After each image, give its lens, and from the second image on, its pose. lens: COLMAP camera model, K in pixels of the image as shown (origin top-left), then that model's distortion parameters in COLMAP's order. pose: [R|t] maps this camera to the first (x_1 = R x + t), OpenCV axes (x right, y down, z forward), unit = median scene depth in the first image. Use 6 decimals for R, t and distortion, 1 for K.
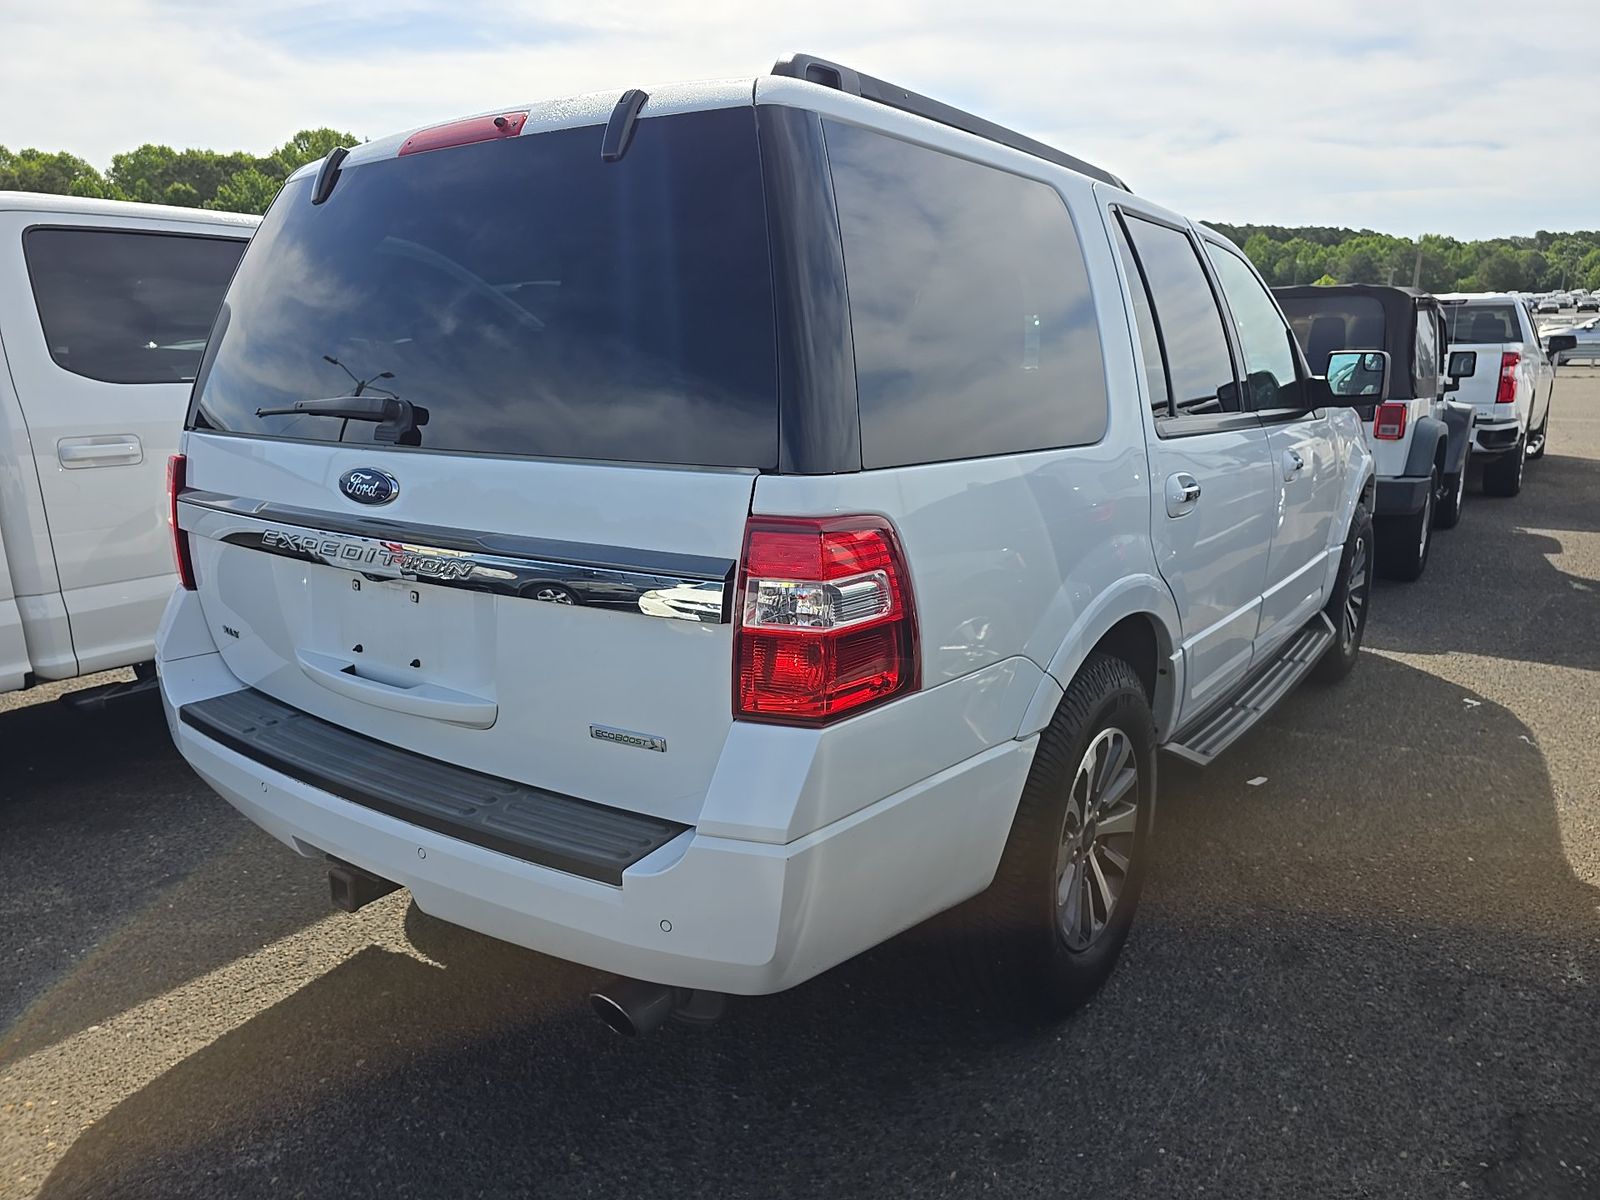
lens RADIAL K [[1103.0, 0, 800.0], [0, 1103.0, 600.0], [0, 0, 1]] dist [0.056492, -0.048216]
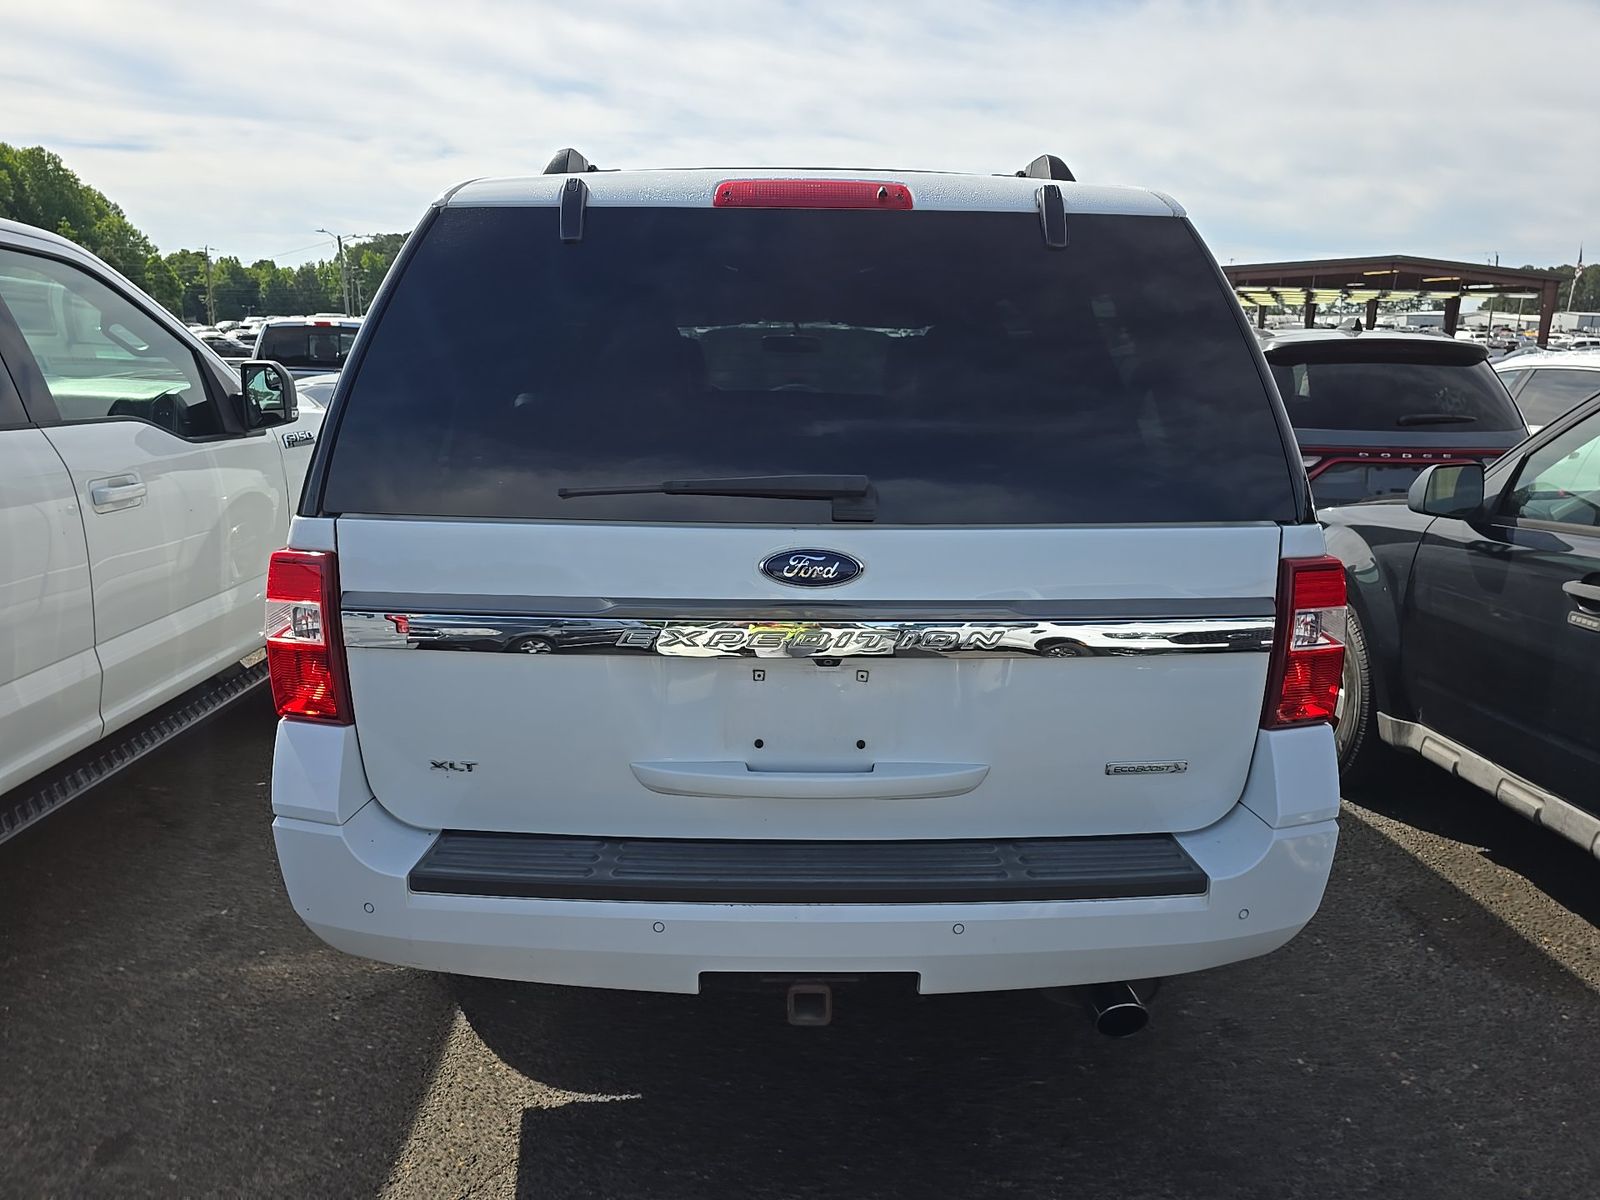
lens RADIAL K [[1062.7, 0, 780.2], [0, 1062.7, 563.2], [0, 0, 1]] dist [0.069341, 0.000666]
pose [[0.805873, -0.102560, 0.583138, -0.948482], [0.117069, 0.993040, 0.012868, -0.122398], [-0.580399, 0.057898, 0.812271, 0.284297]]
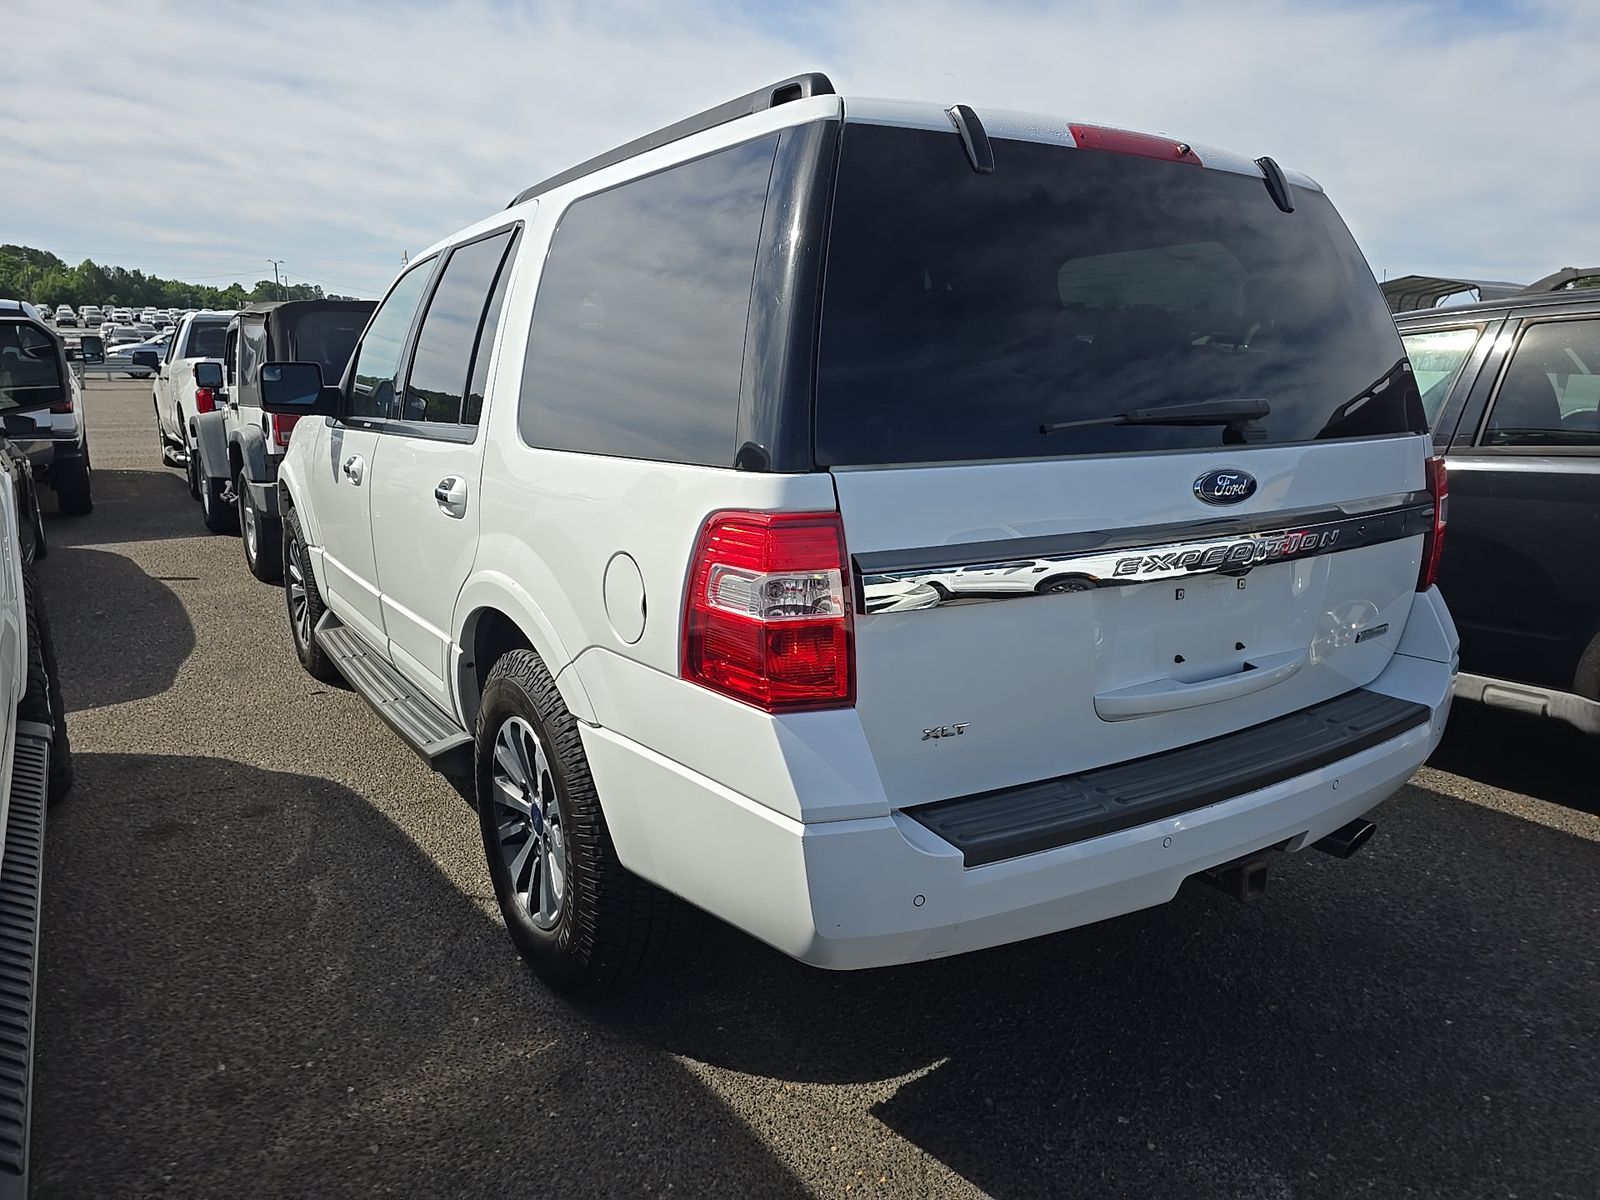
lens RADIAL K [[1103.0, 0, 800.0], [0, 1103.0, 600.0], [0, 0, 1]] dist [0.056492, -0.048216]
pose [[0.361746, -0.190348, 0.912637, -1.507330], [0.201508, 0.971758, 0.122806, -0.208723], [-0.910238, 0.139479, 0.389887, 0.983230]]
